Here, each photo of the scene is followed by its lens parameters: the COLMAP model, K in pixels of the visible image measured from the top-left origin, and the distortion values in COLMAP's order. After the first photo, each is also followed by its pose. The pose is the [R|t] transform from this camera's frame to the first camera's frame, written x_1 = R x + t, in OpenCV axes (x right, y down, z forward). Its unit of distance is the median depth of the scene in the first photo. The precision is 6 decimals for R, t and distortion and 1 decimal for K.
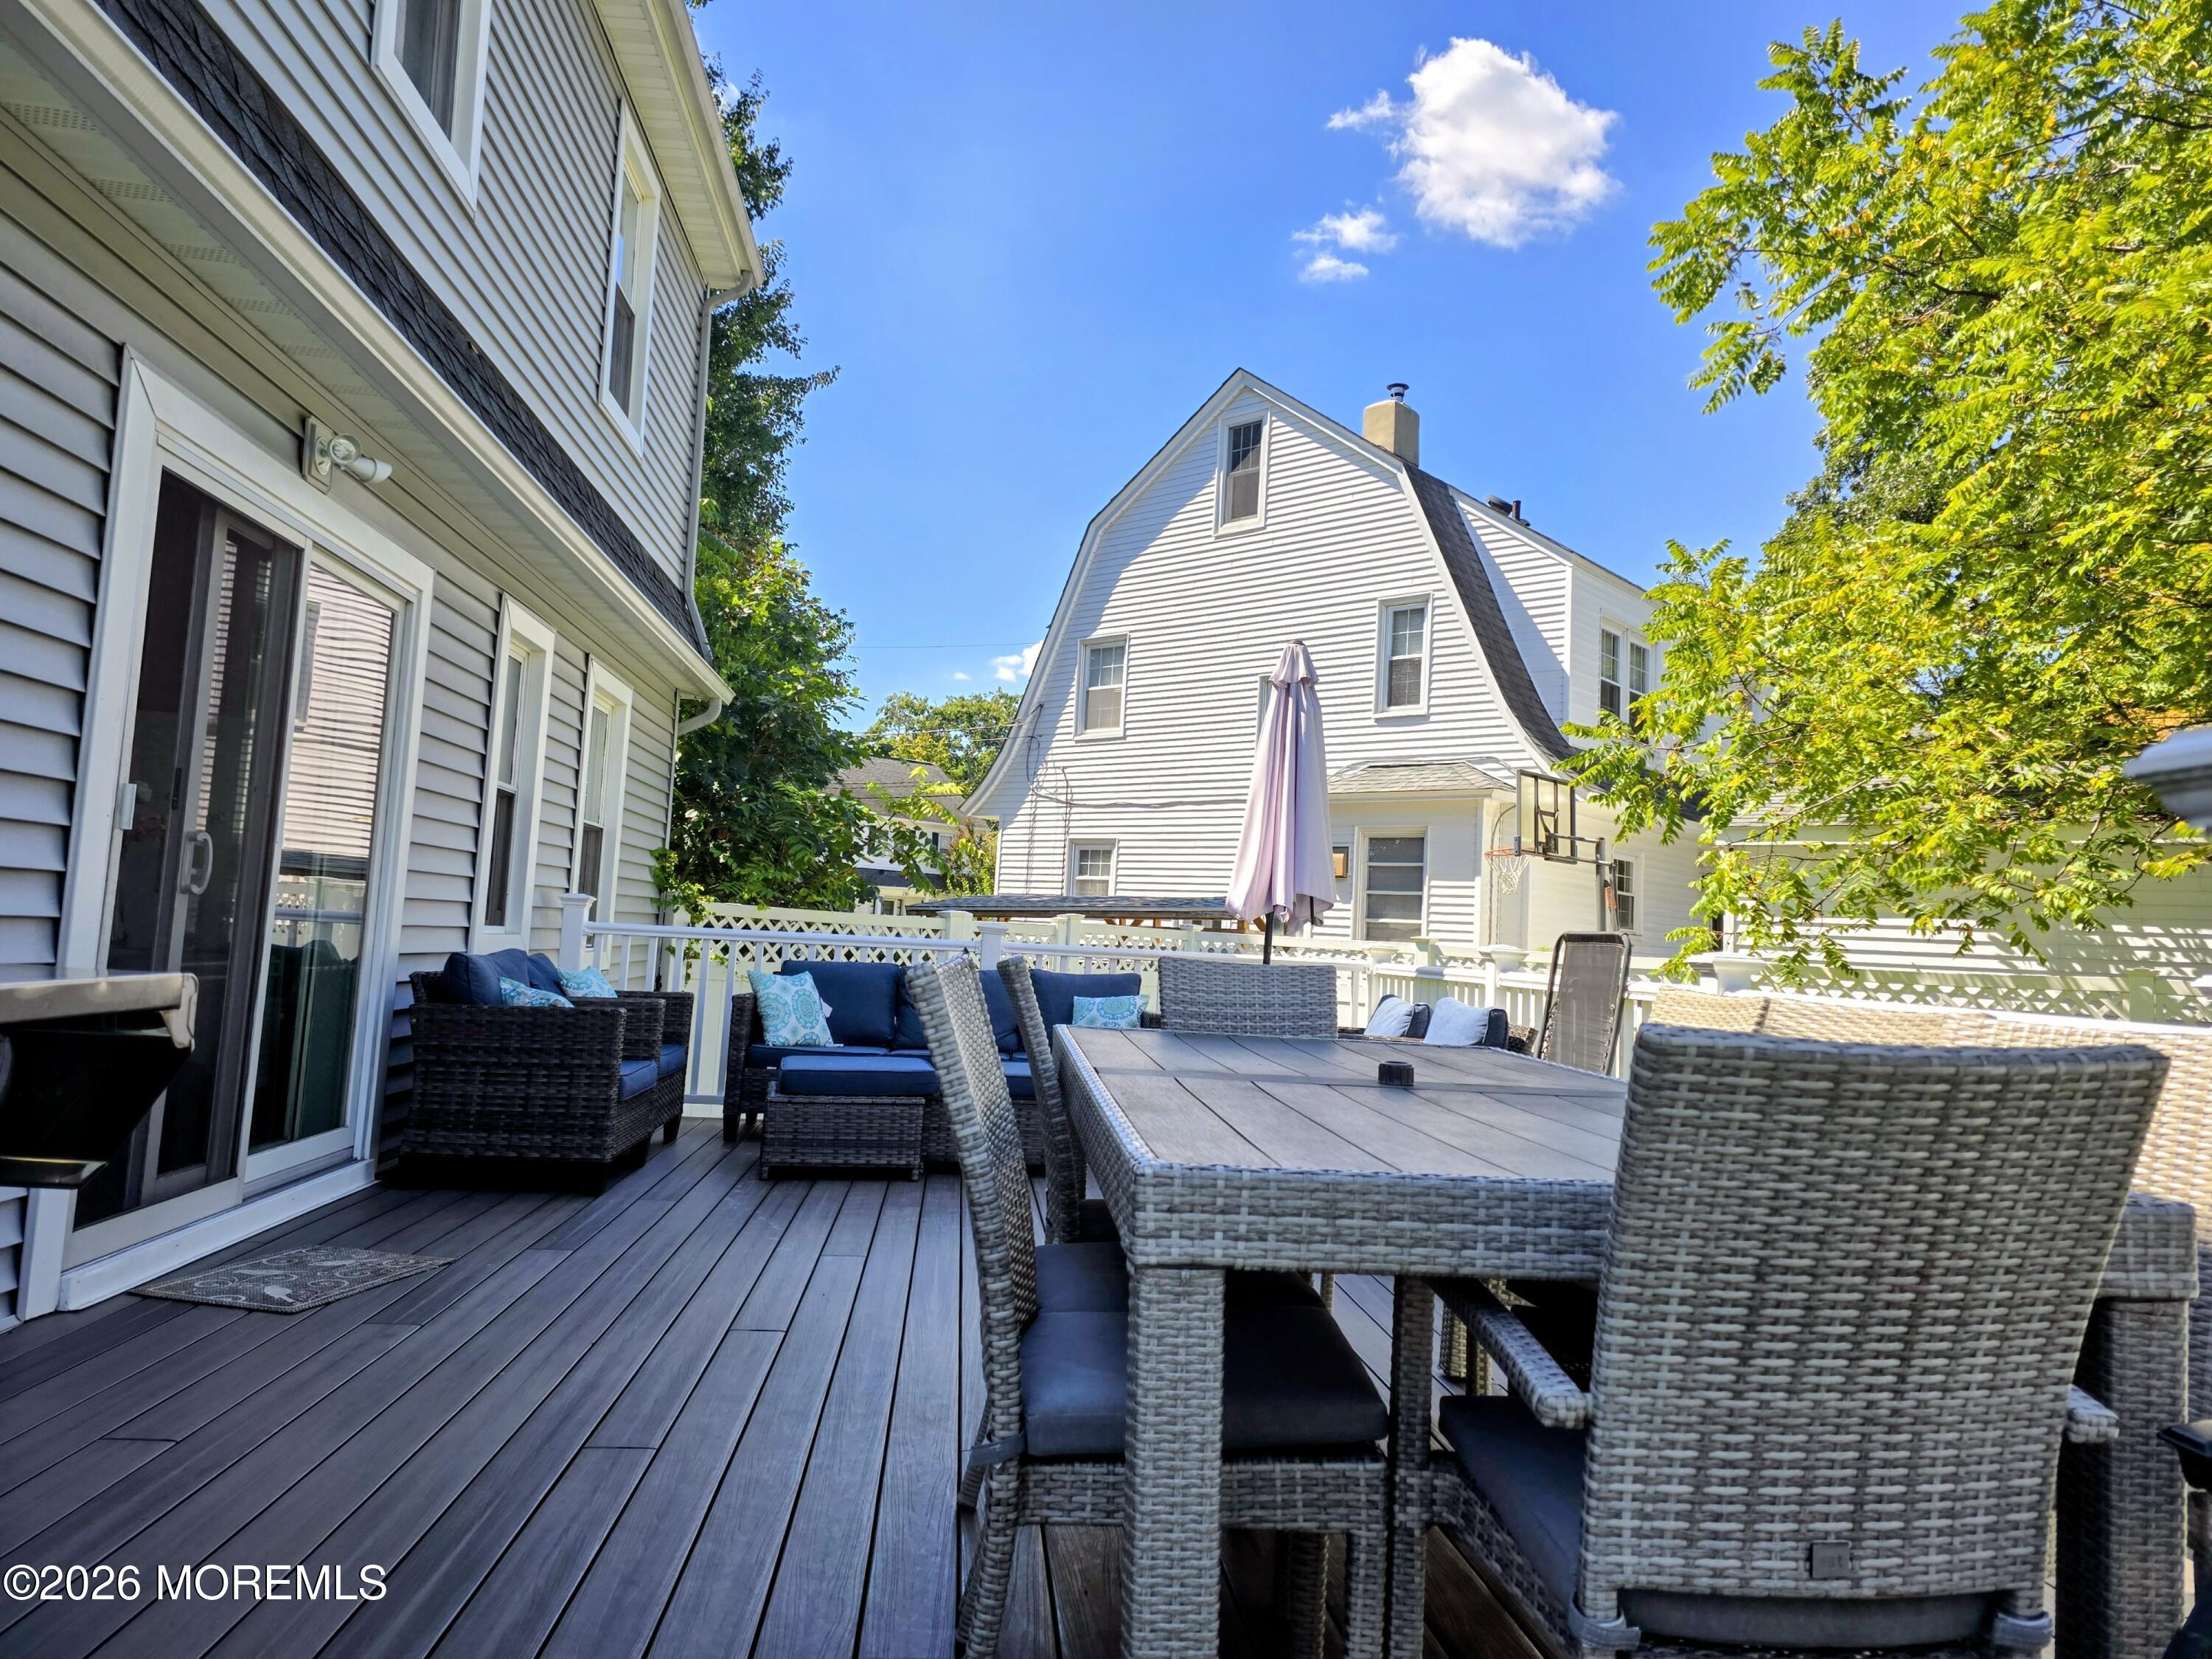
lens RADIAL K [[1445.7, 0, 1107.6], [0, 1445.7, 830.1], [0, 0, 1]] dist [0.026518, 0.001020]
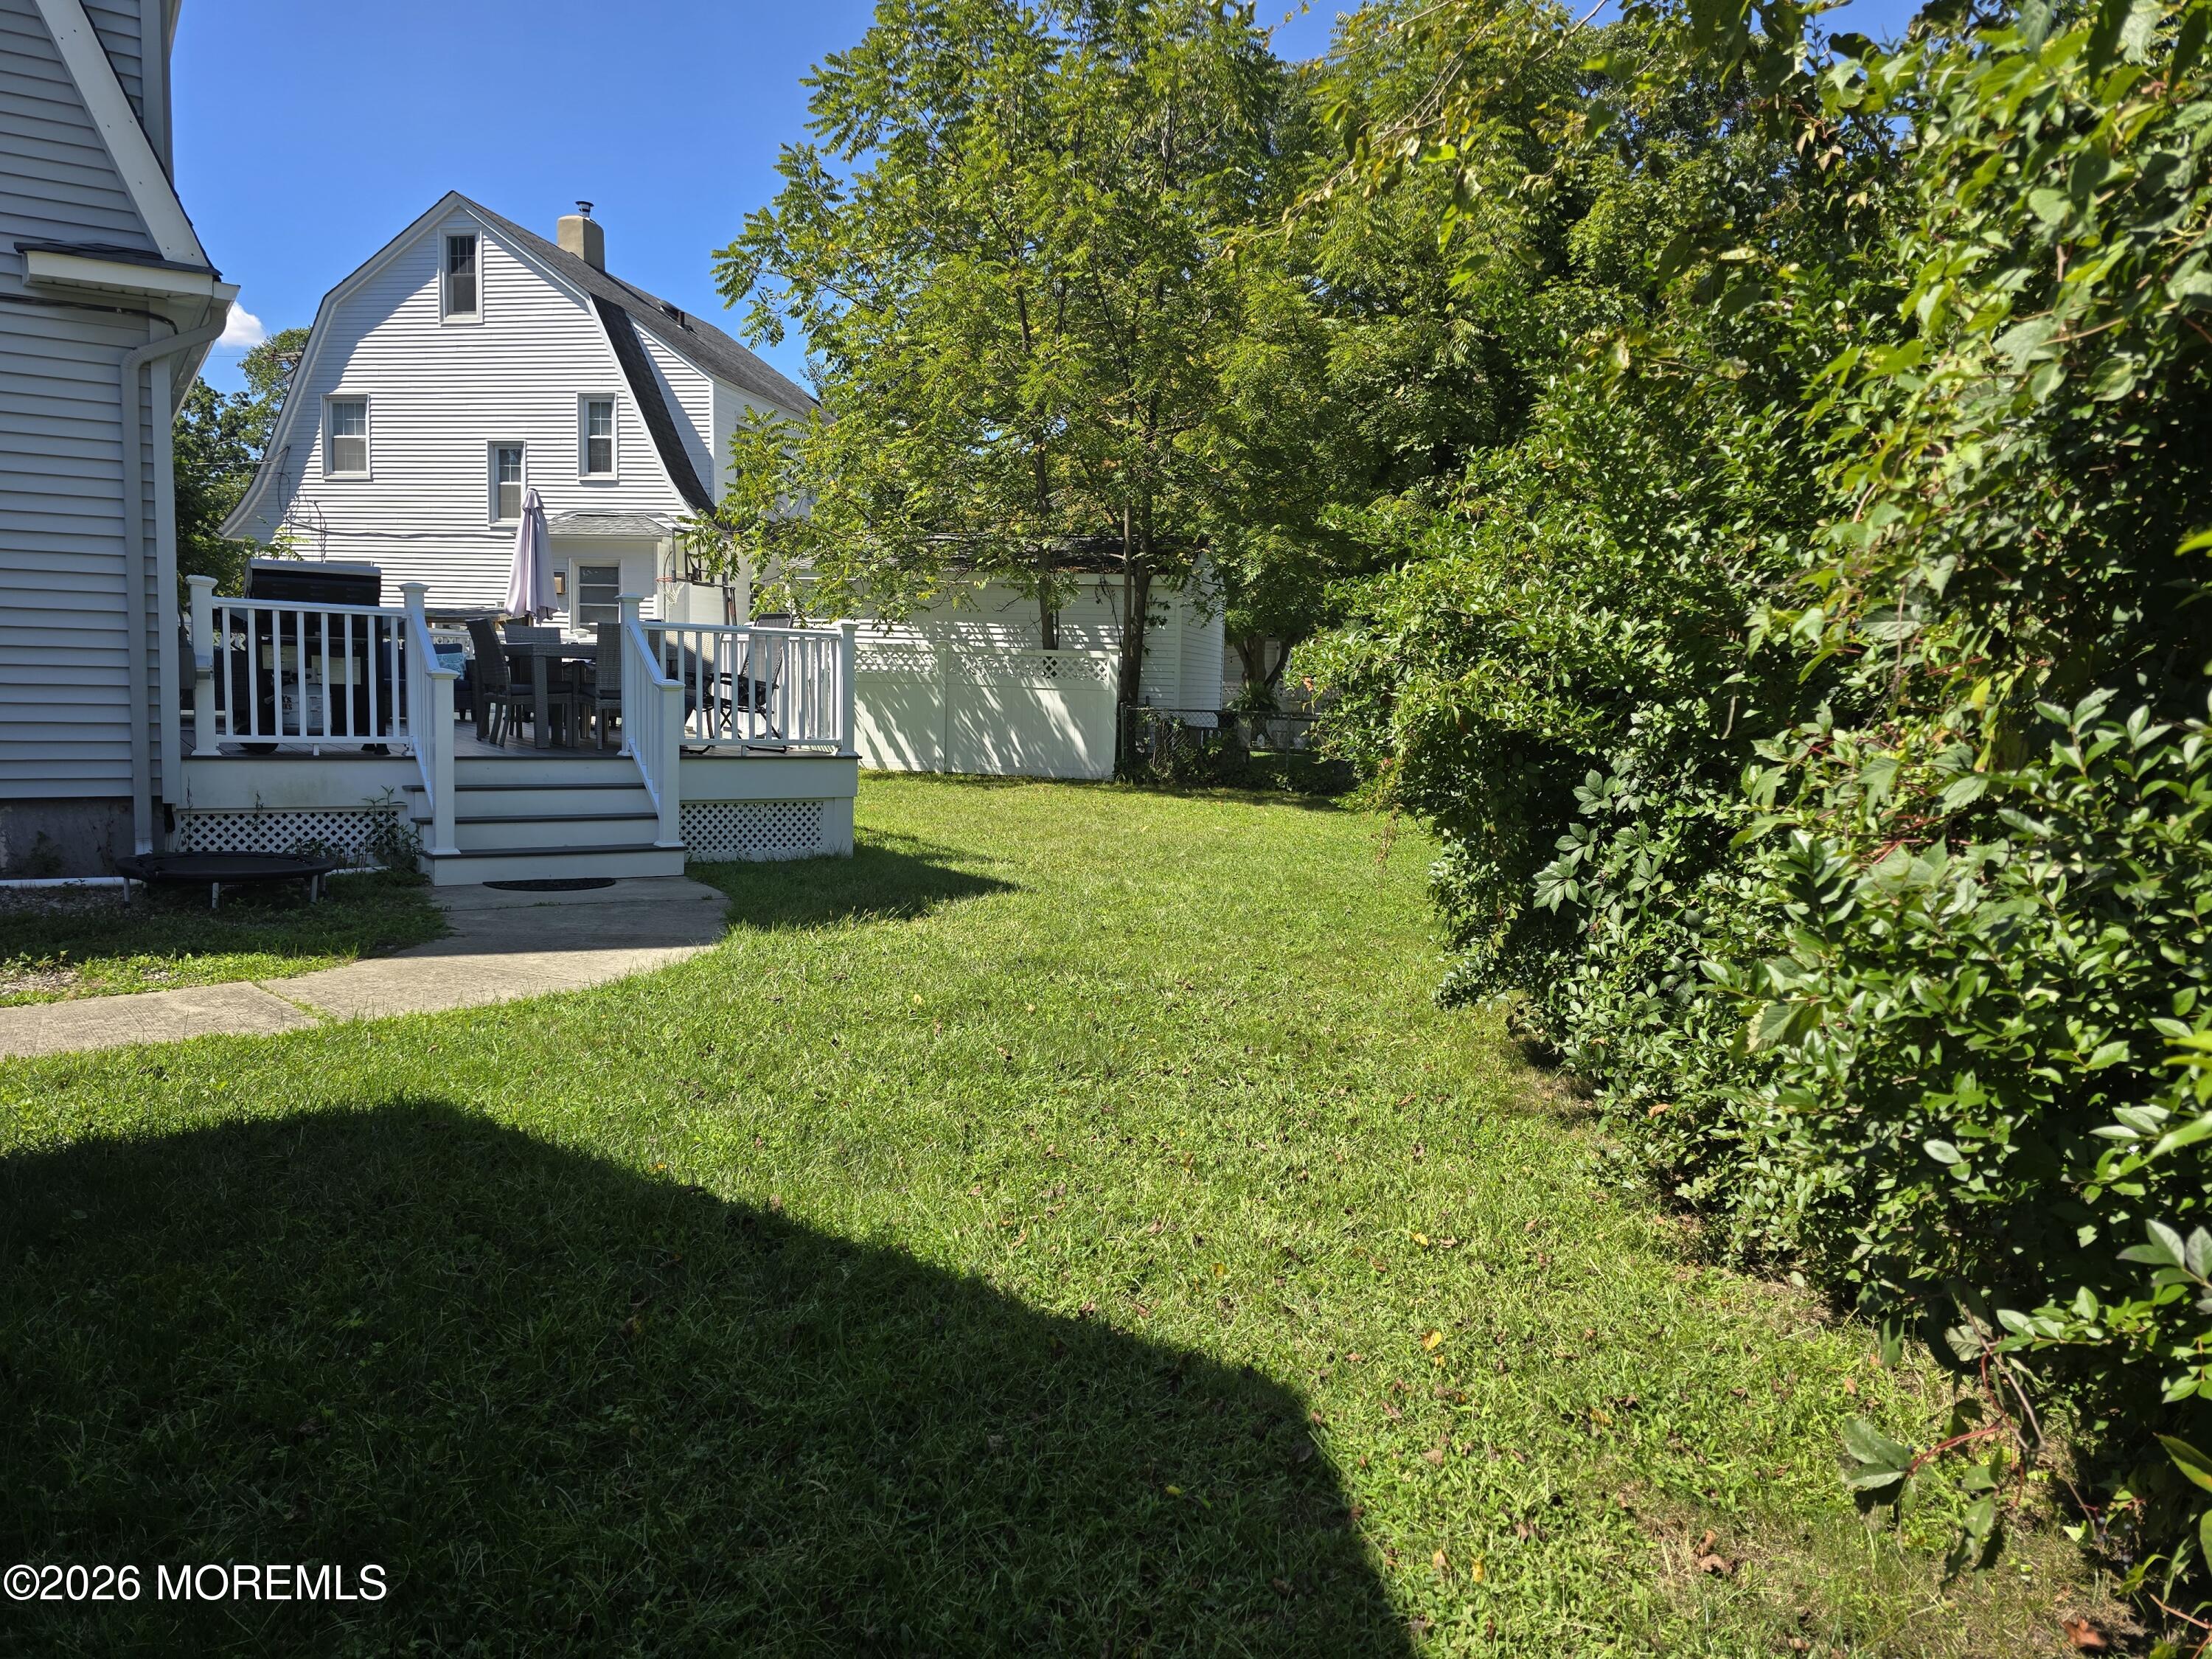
lens RADIAL K [[1445.7, 0, 1109.5], [0, 1445.7, 825.7], [0, 0, 1]] dist [0.026518, 0.001020]
pose [[0.869594, -0.079849, 0.487269, -0.081474], [-0.017727, 0.981153, 0.192417, -0.027145], [-0.493450, -0.175963, 0.851789, -0.508798]]
